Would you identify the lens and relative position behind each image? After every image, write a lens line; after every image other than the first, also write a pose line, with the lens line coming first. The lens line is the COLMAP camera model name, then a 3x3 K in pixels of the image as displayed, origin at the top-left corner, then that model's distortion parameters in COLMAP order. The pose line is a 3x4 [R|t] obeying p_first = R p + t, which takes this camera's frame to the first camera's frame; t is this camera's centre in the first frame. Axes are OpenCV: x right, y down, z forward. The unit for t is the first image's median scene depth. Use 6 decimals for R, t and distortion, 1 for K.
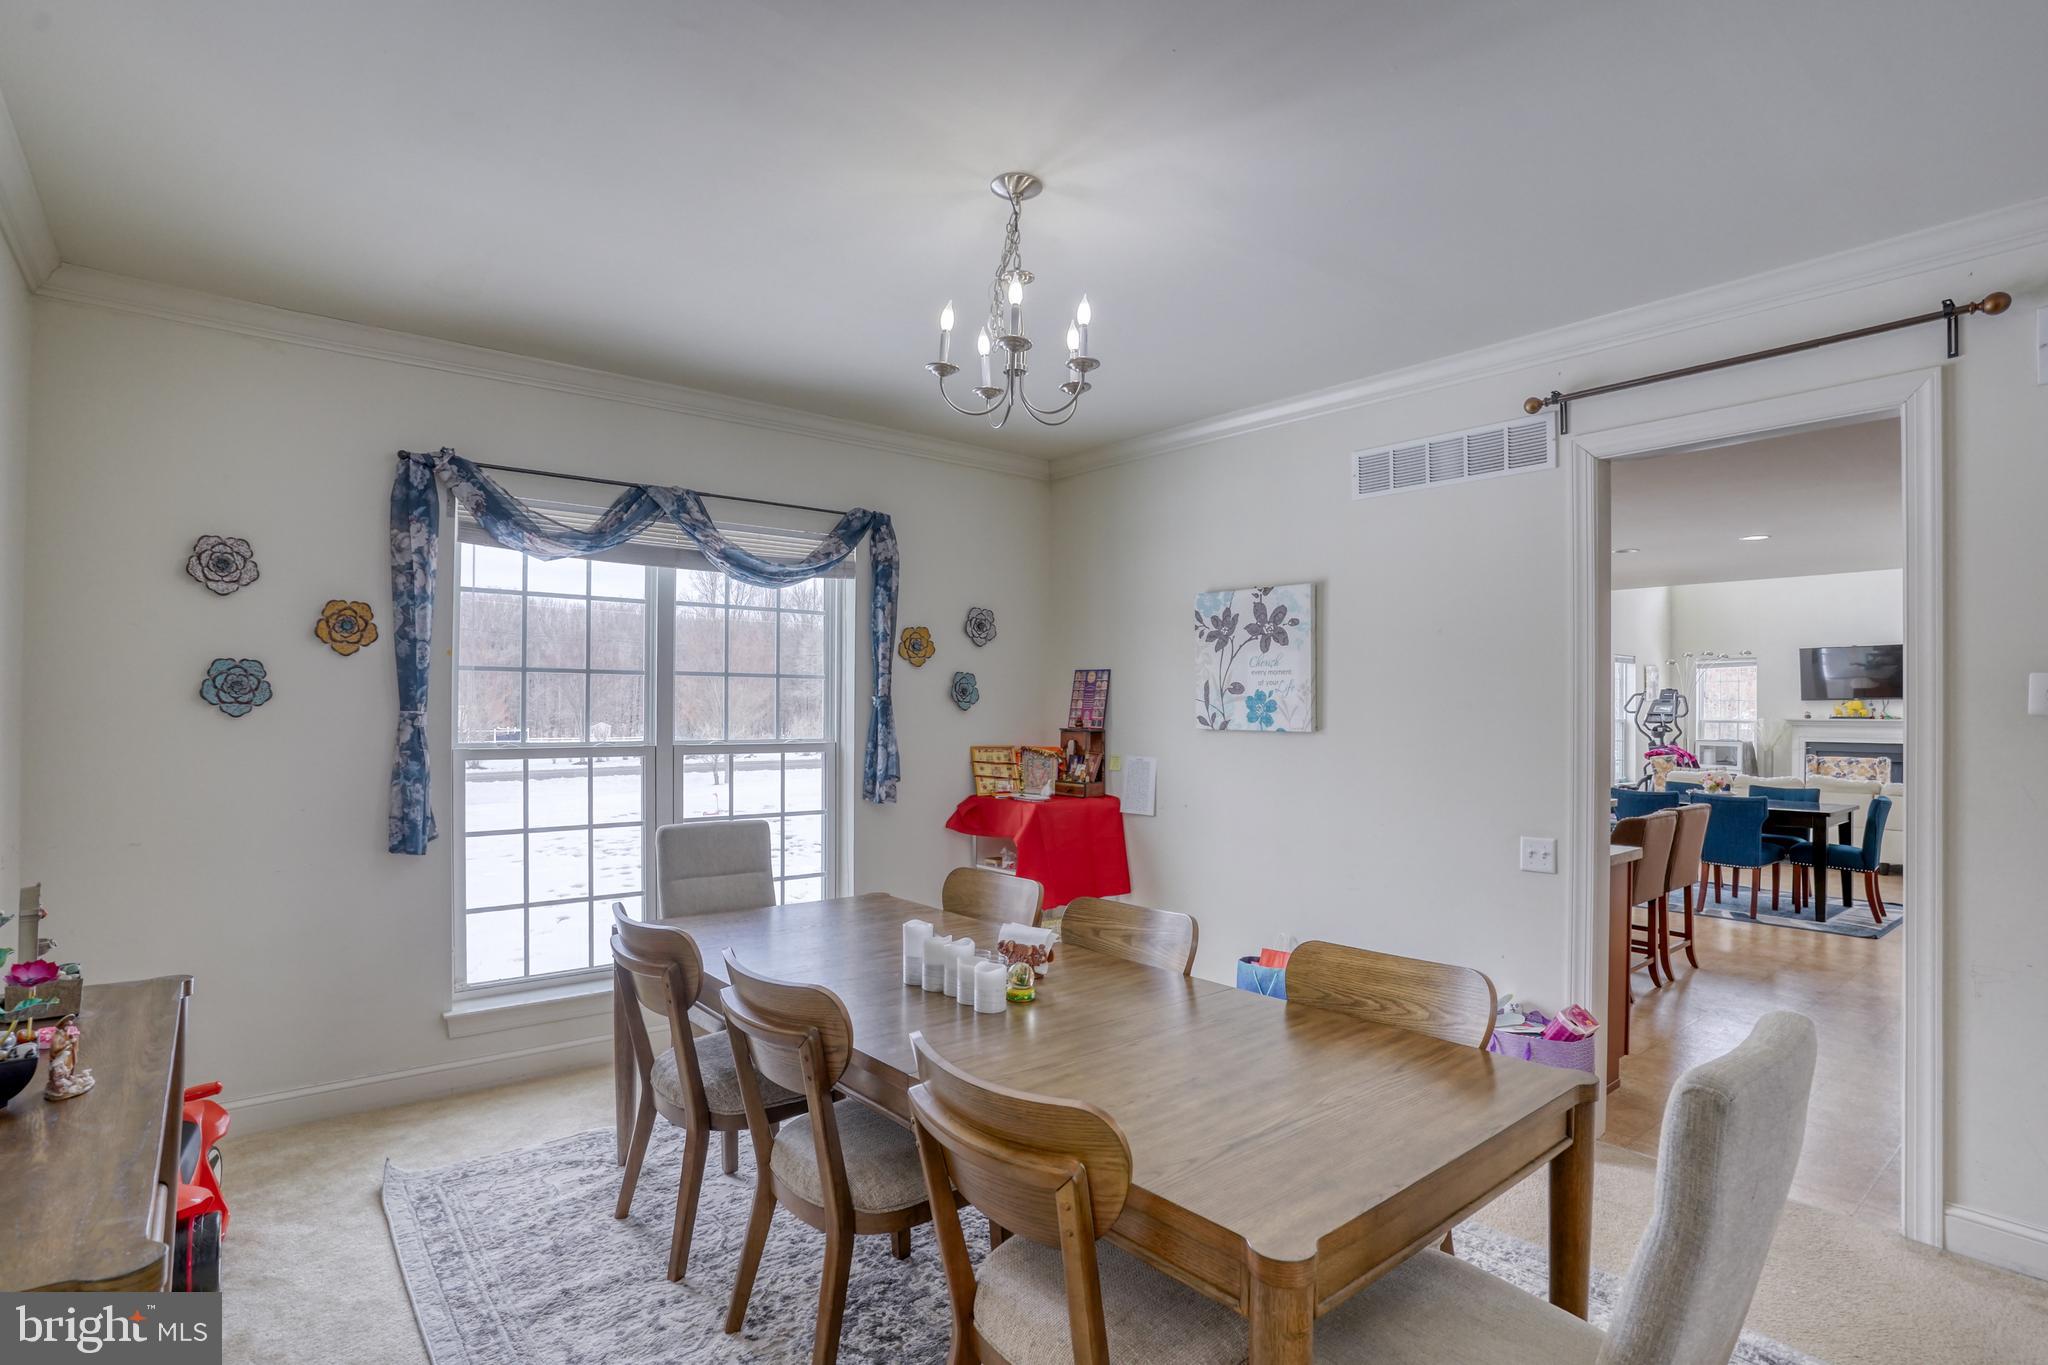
lens RADIAL K [[1028.0, 0, 1023.3], [0, 1028.0, 690.8], [0, 0, 1]] dist [-0.096070, 0.051585]
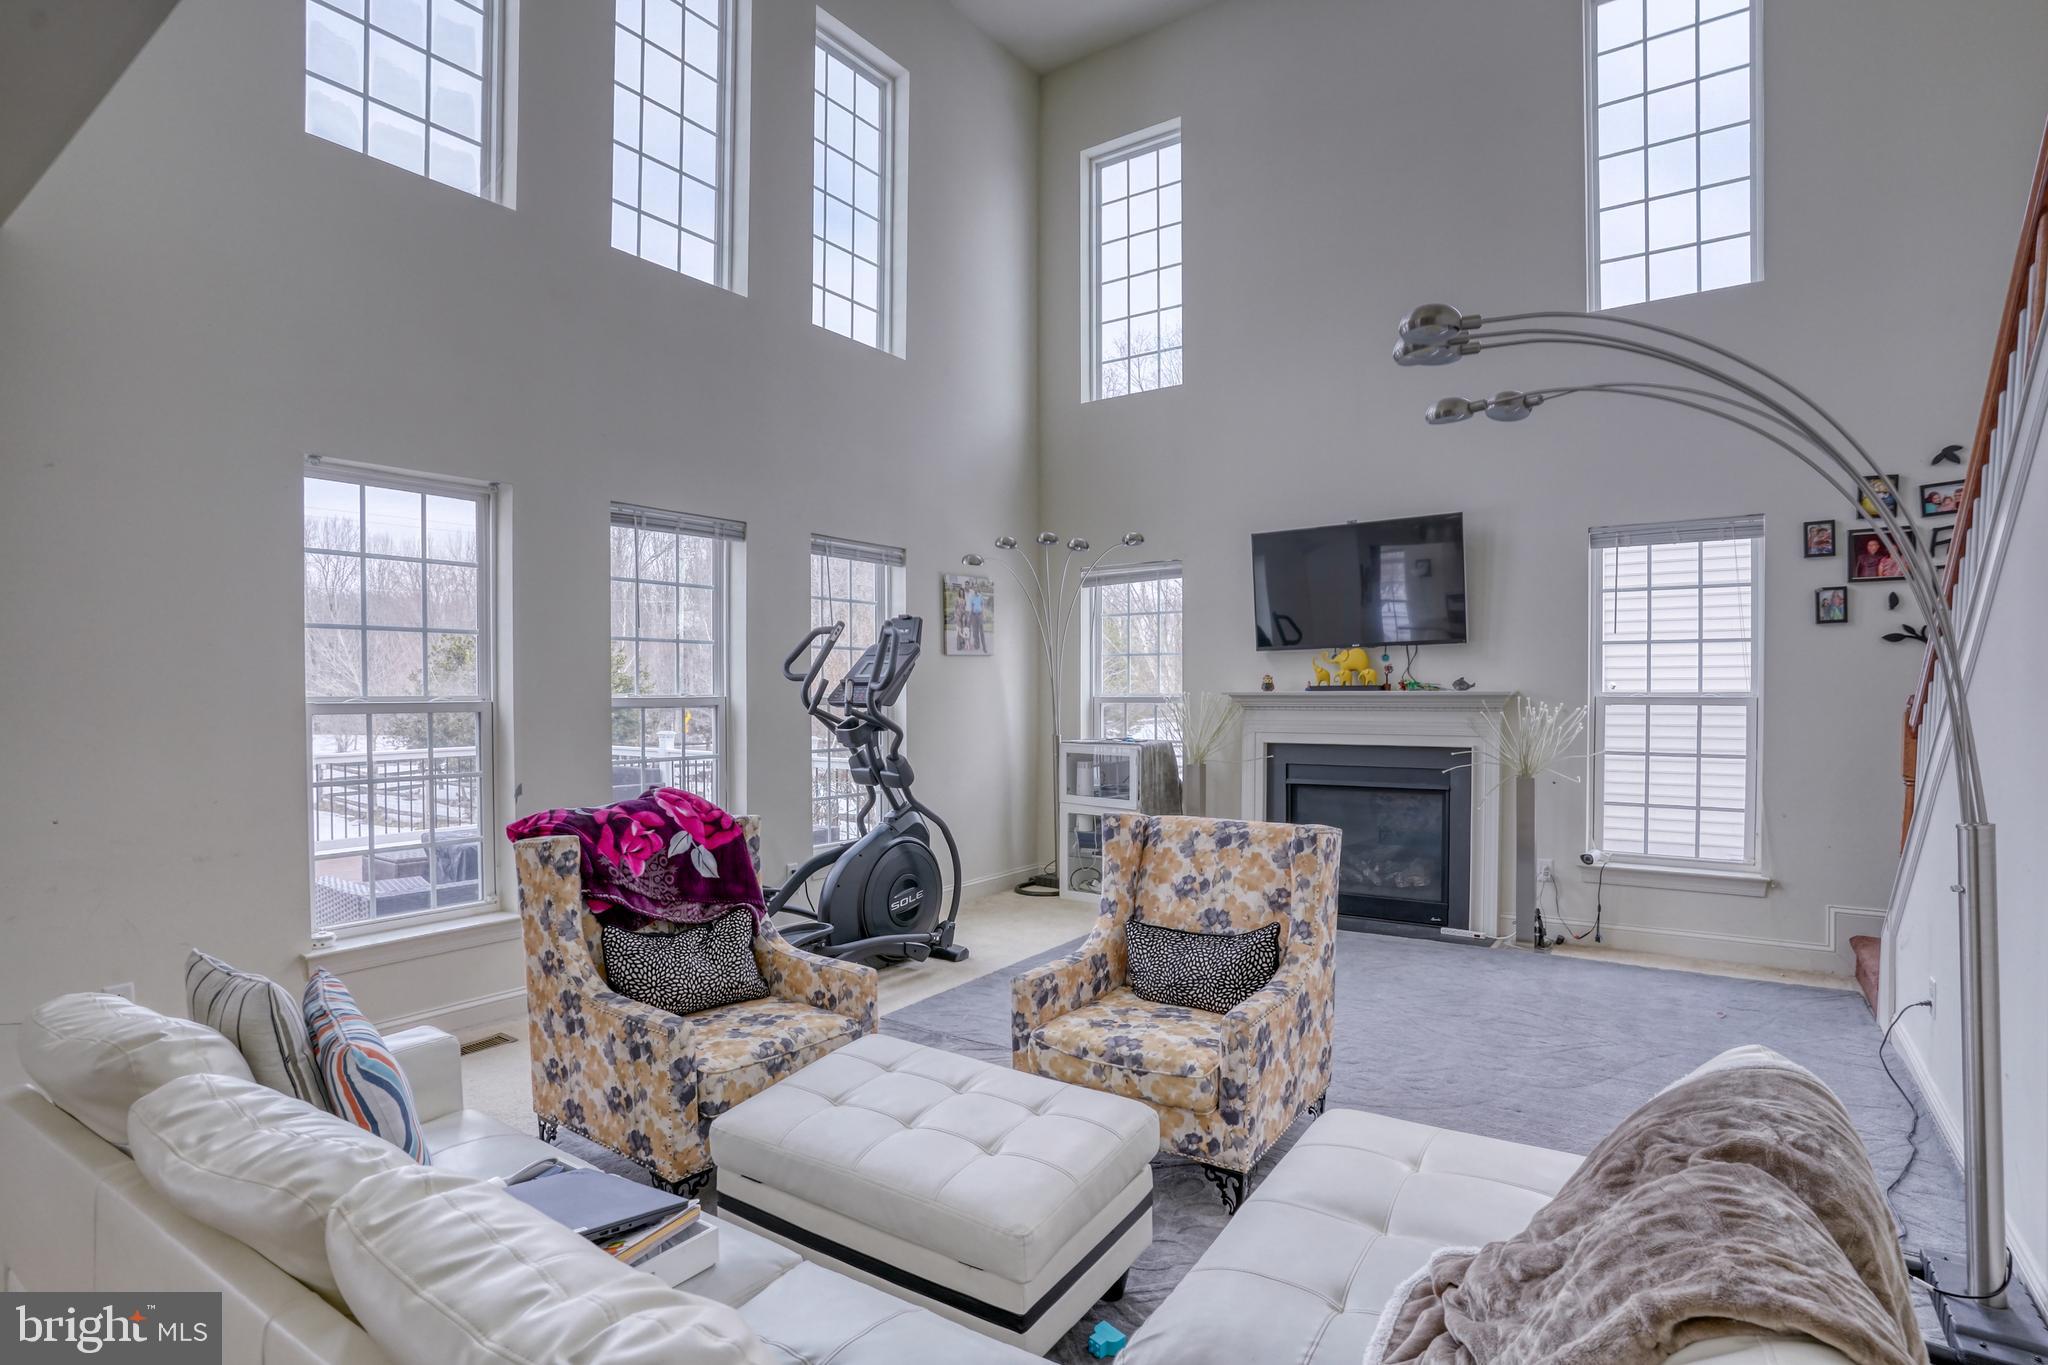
lens RADIAL K [[1031.6, 0, 1019.8], [0, 1031.6, 707.6], [0, 0, 1]] dist [-0.084897, 0.044508]
pose [[0.963969, -0.014393, 0.265625, 0.603542], [0.005608, 0.999413, 0.033802, 0.020659], [-0.265956, -0.031094, 0.963484, 0.625657]]
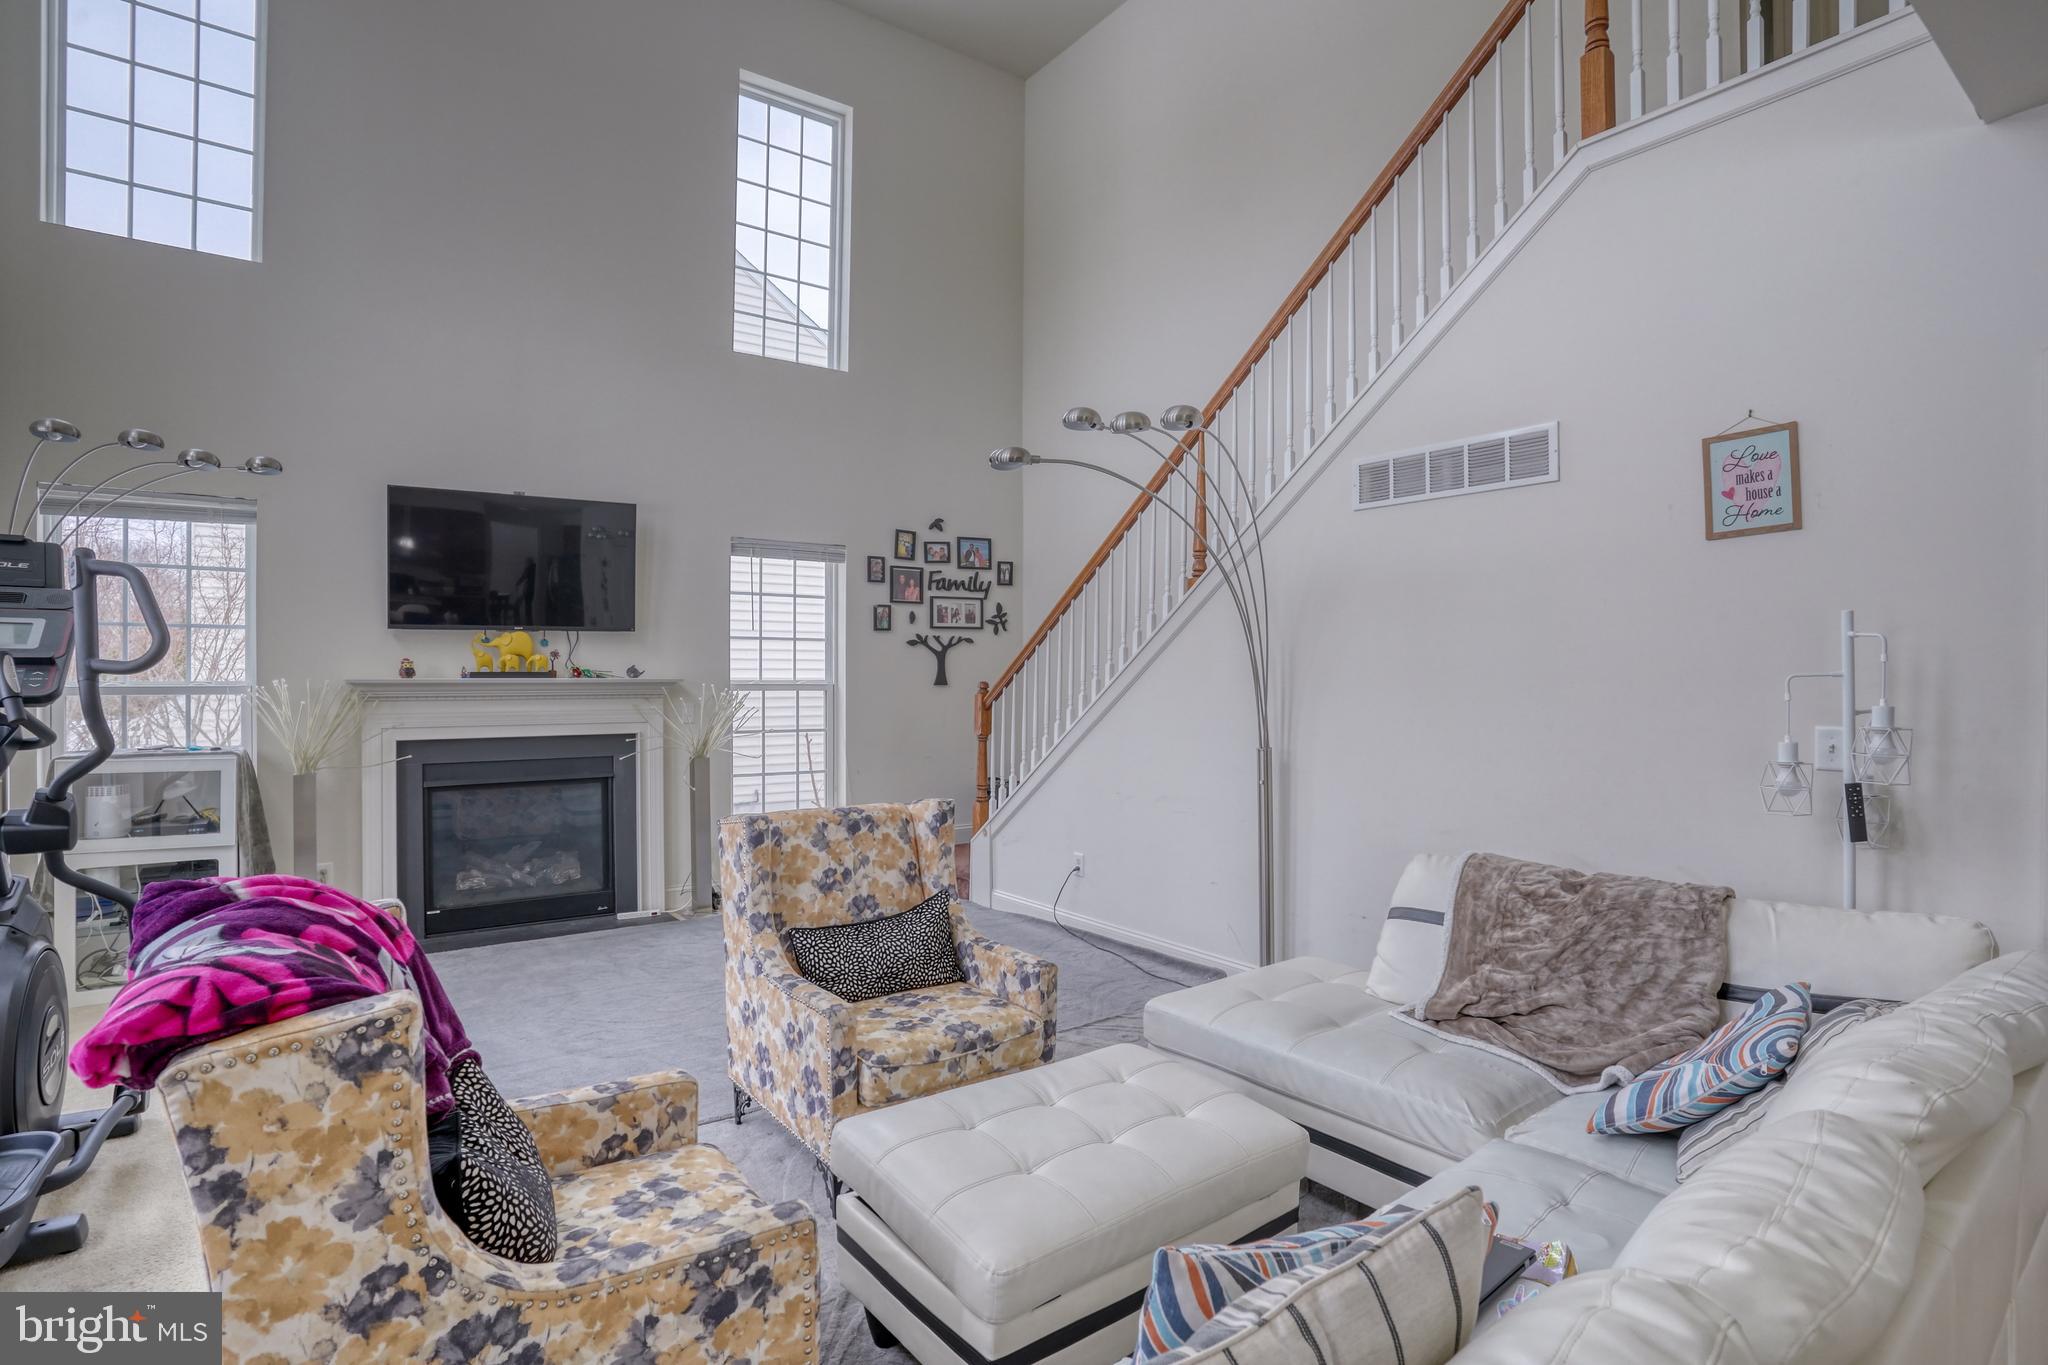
lens RADIAL K [[1008.4, 0, 1029.7], [0, 1008.4, 674.6], [0, 0, 1]] dist [-0.075491, 0.033260]
pose [[0.052092, -0.004320, 0.998633, 0.471927], [-0.016926, 0.999843, 0.005209, 0.022459], [-0.998499, -0.017175, 0.052011, 0.800227]]
